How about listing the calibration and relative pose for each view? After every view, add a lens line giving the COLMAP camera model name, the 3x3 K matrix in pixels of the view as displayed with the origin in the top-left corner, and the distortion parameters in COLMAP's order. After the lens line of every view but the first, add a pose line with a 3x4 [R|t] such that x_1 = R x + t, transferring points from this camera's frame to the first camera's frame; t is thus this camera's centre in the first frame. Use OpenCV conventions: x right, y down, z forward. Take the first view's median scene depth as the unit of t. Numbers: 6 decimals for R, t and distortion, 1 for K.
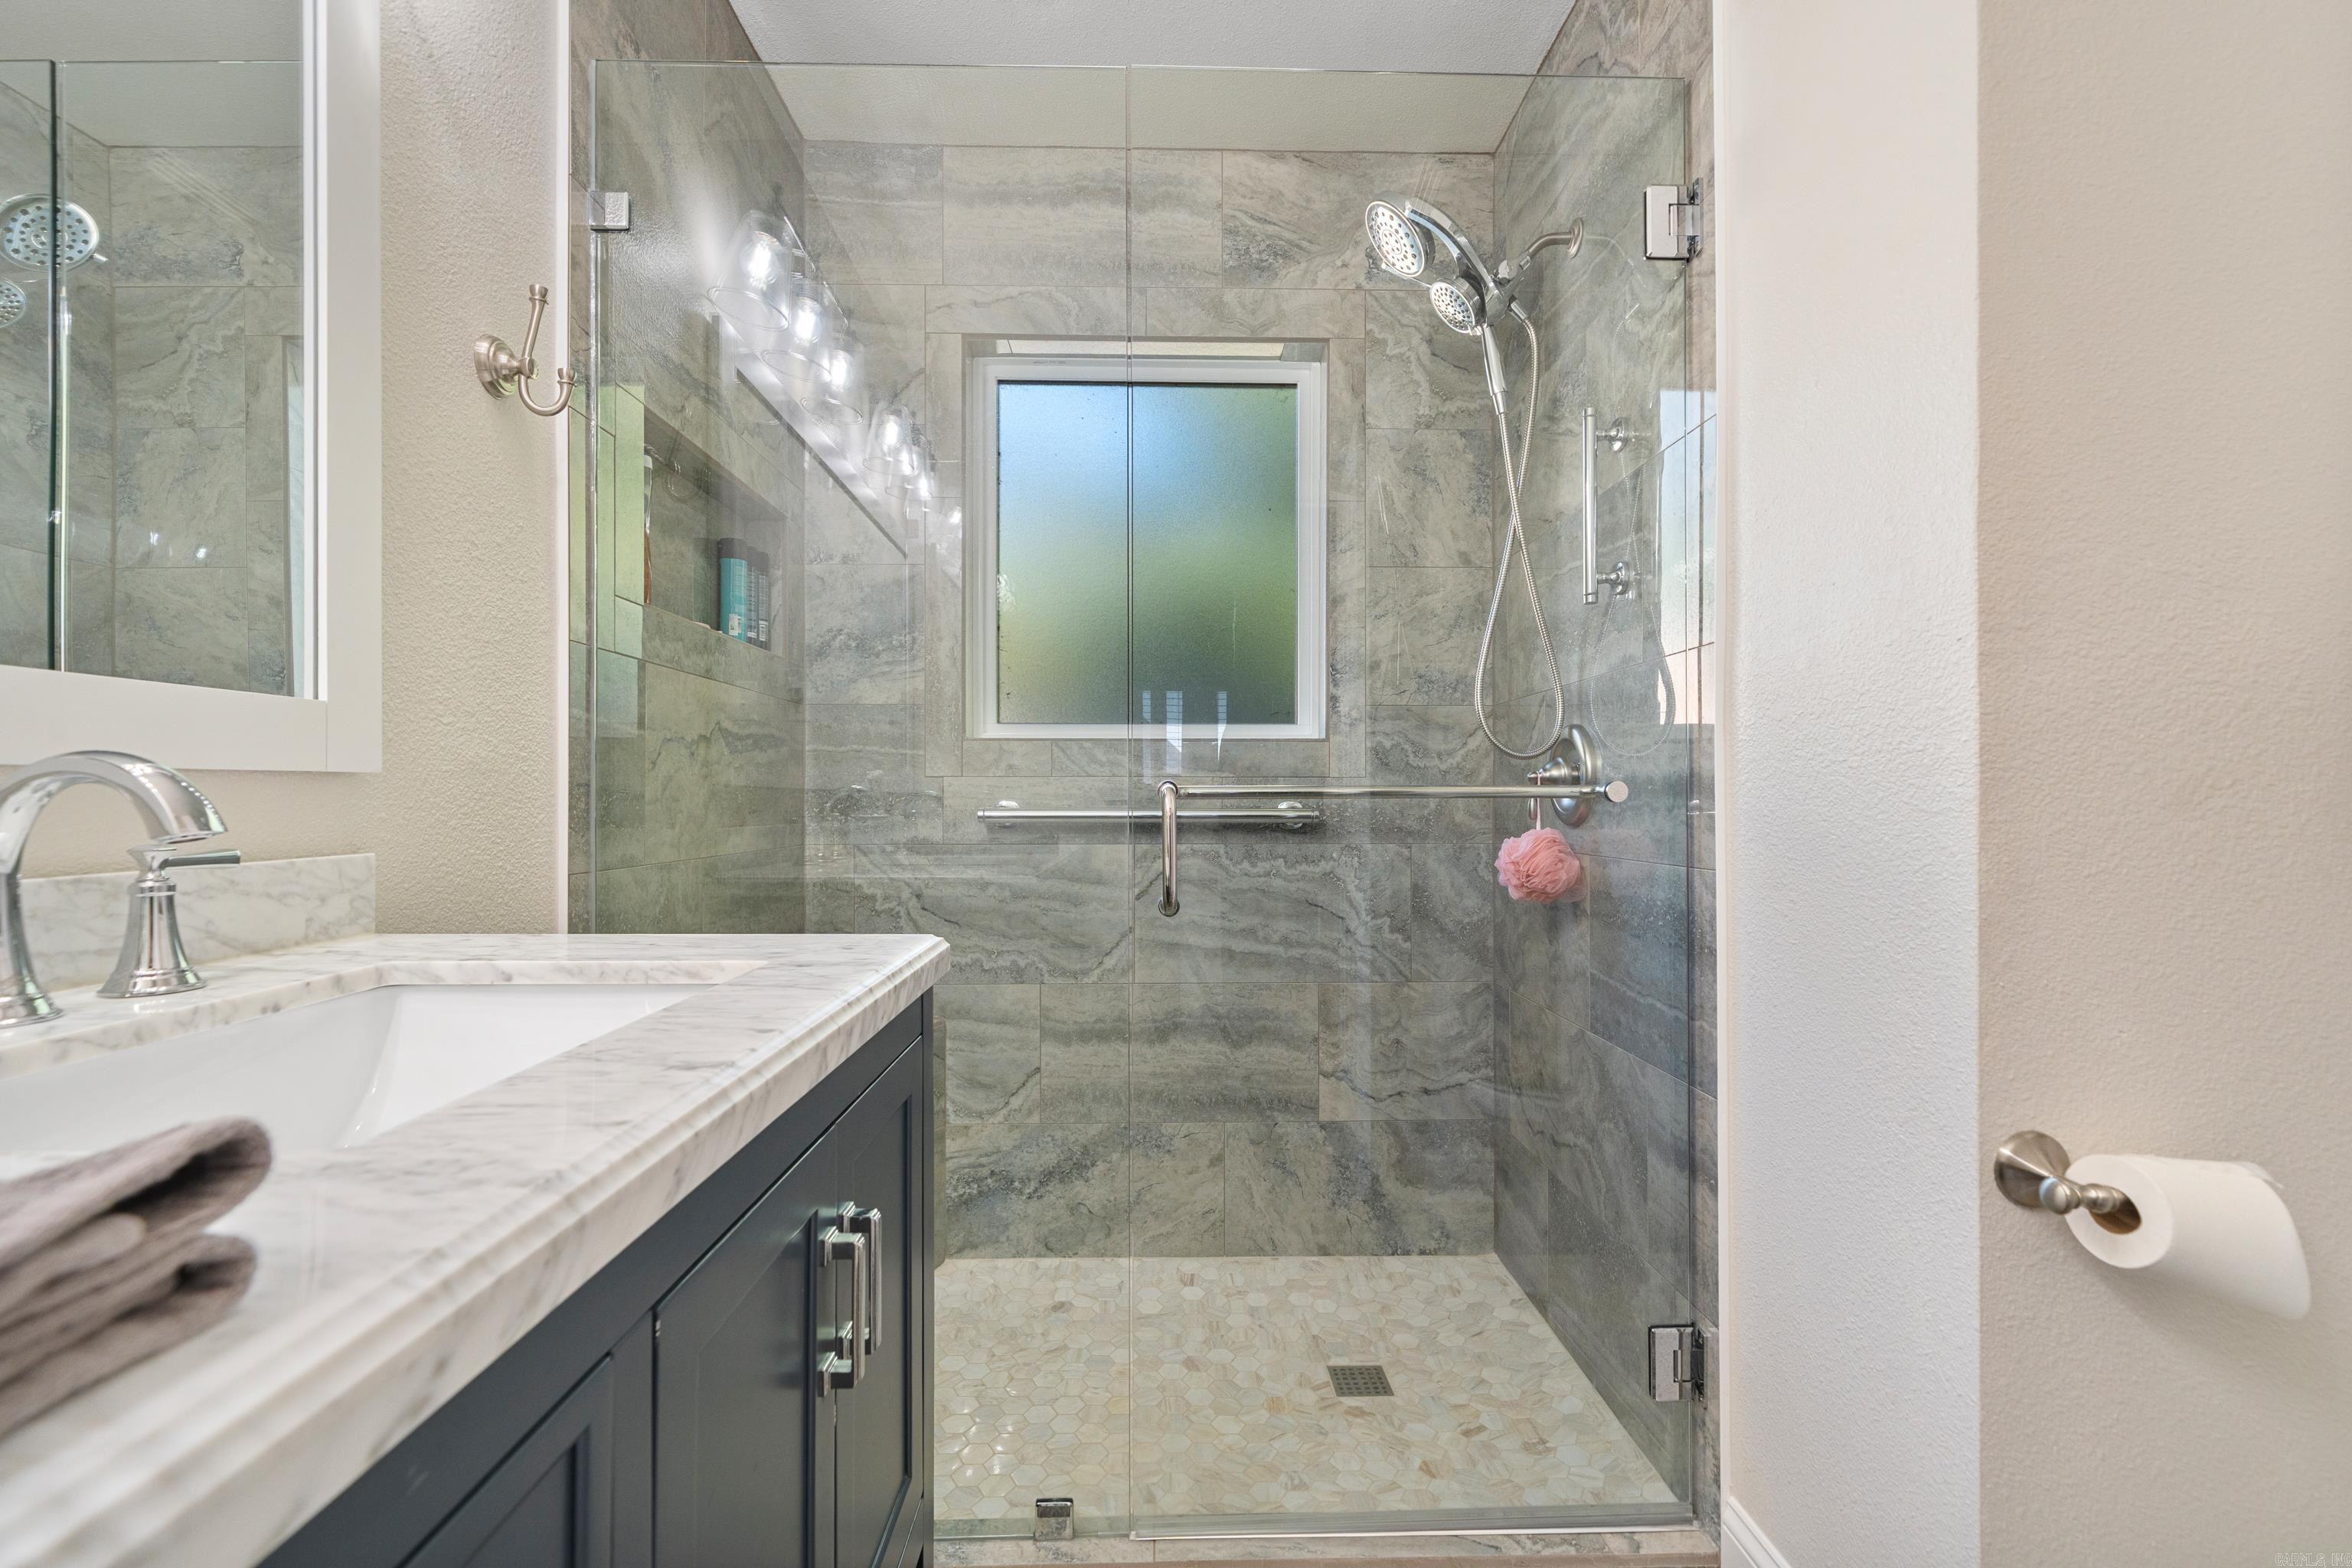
lens RADIAL K [[1015.7, 0, 1176.0], [0, 1015.7, 792.5], [0, 0, 1]] dist [-0.000553, 0.000701]
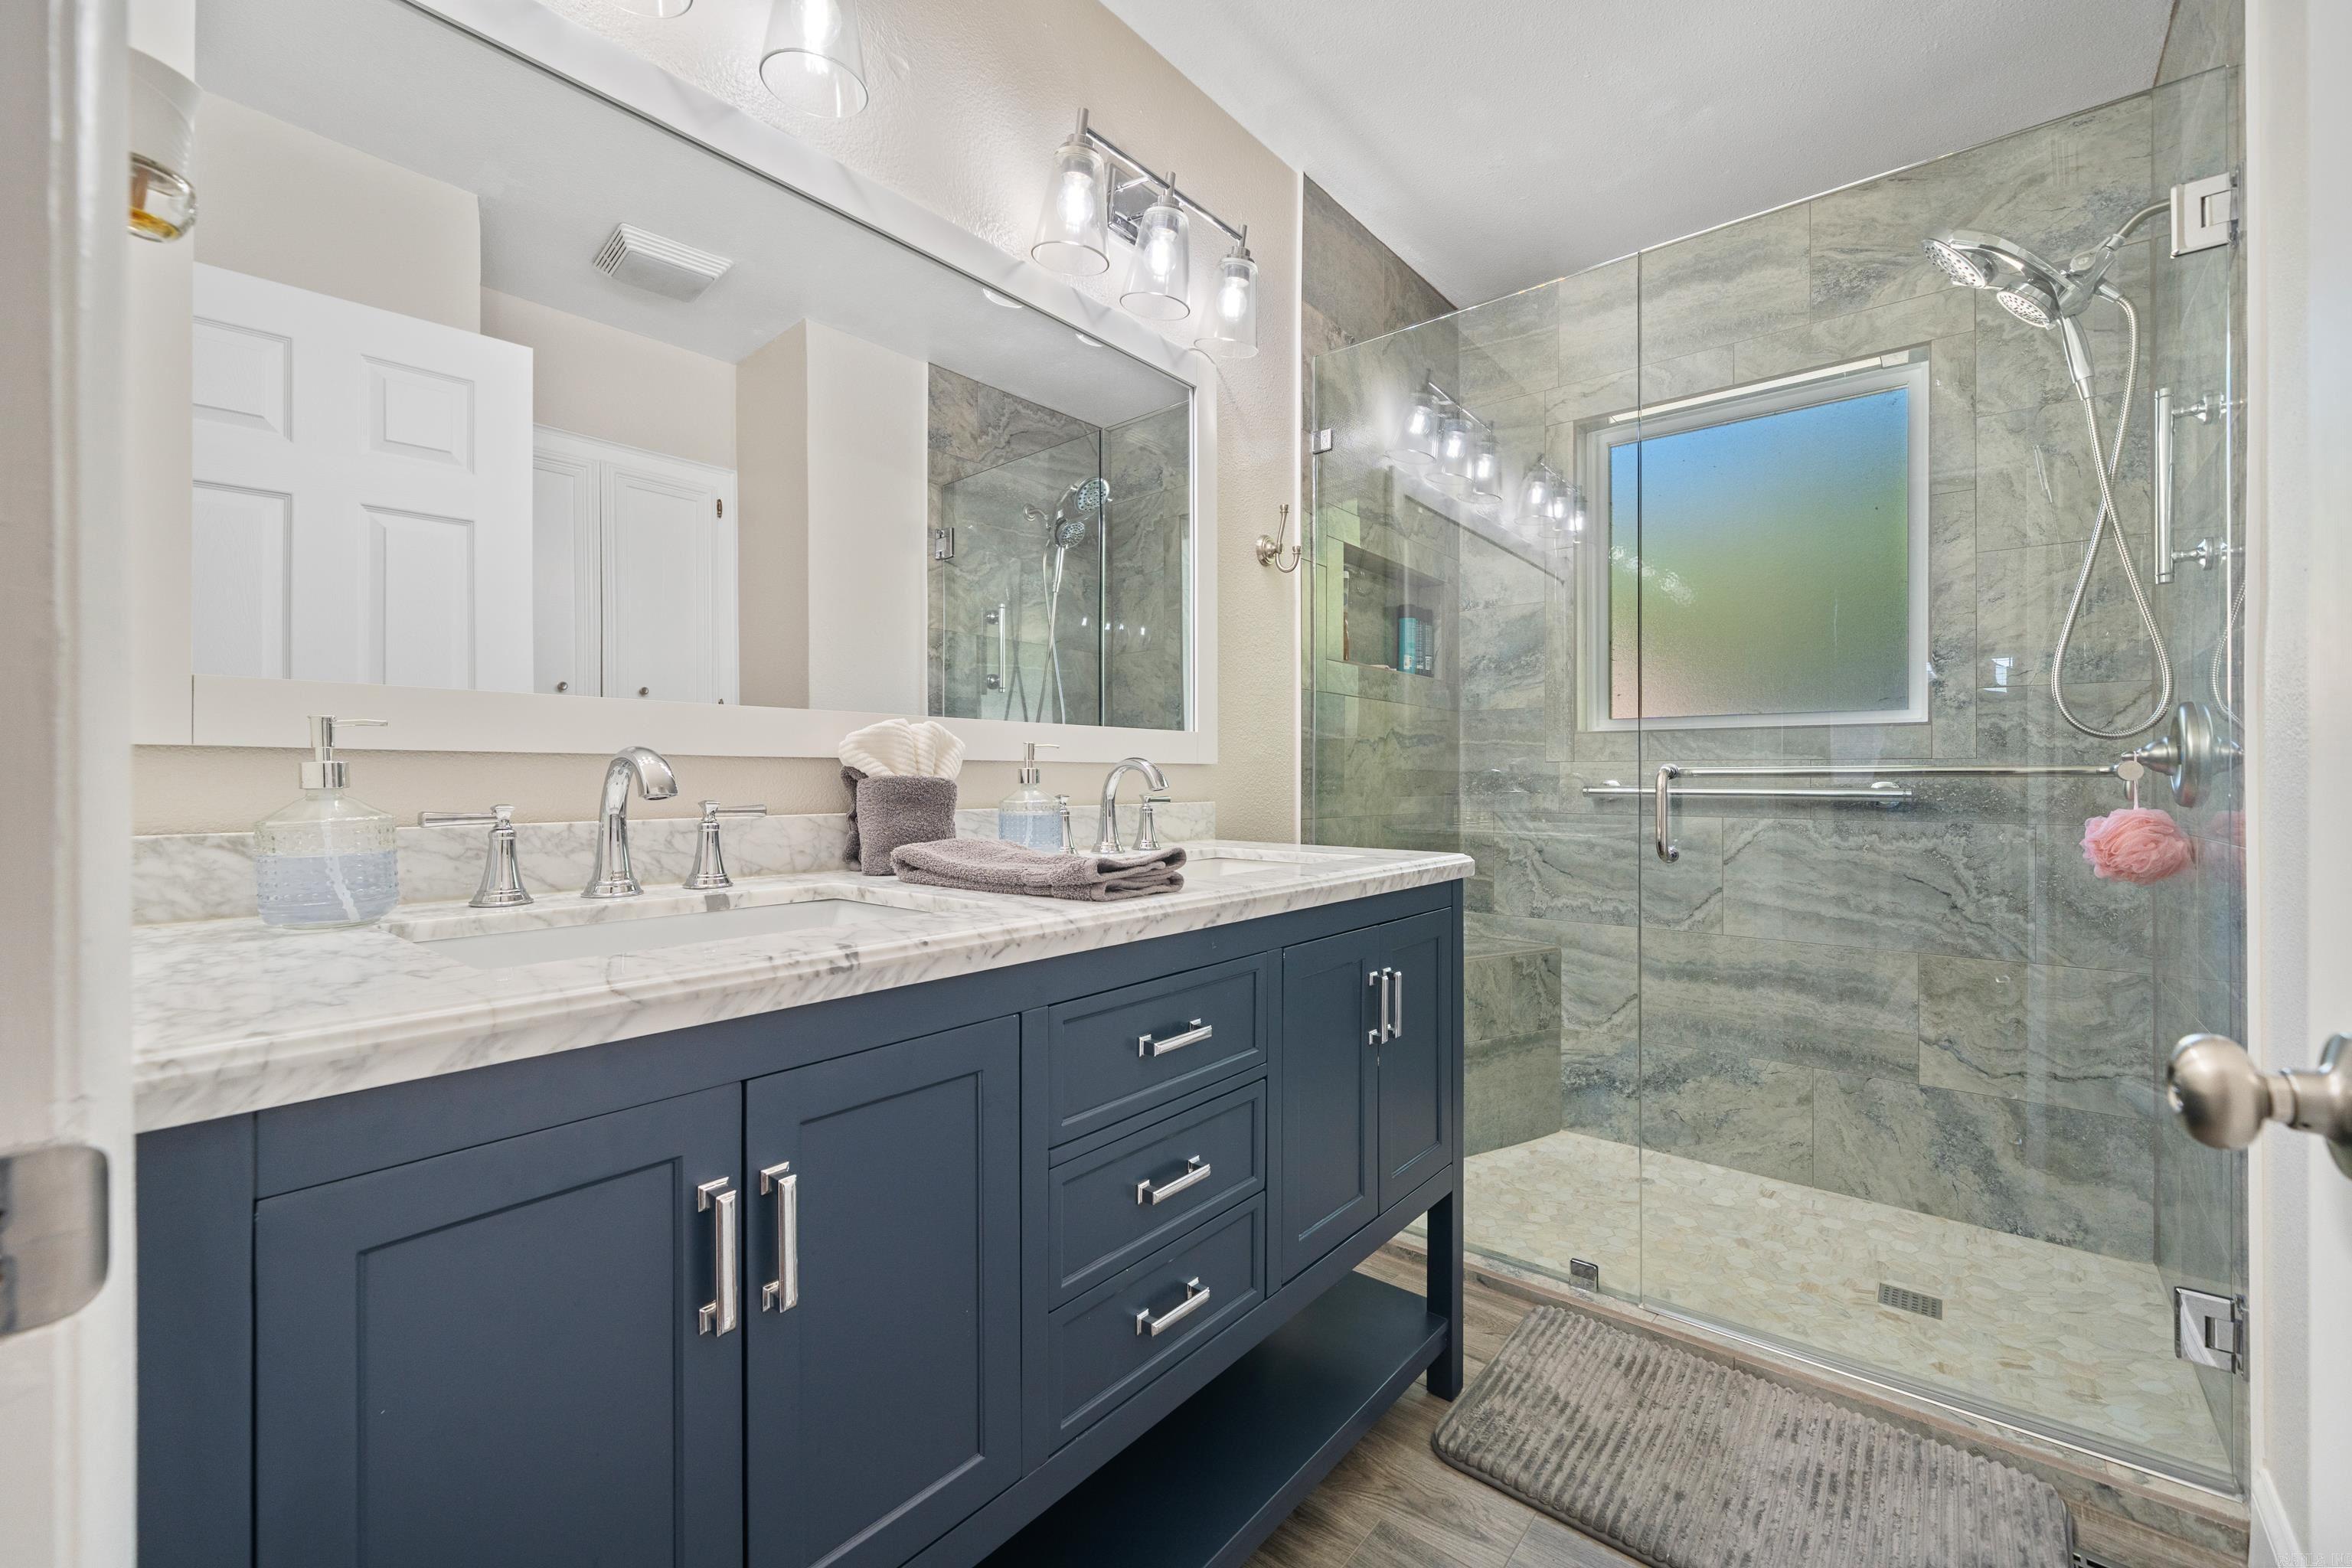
lens RADIAL K [[944.2, 0, 1175.1], [0, 944.2, 776.3], [0, 0, 1]] dist [0.001031, 0.000103]
pose [[0.750023, -0.000044, -0.661412, 0.210814], [0.000297, 1.000000, 0.000270, 0.002750], [0.661412, -0.000399, 0.750023, -0.248852]]
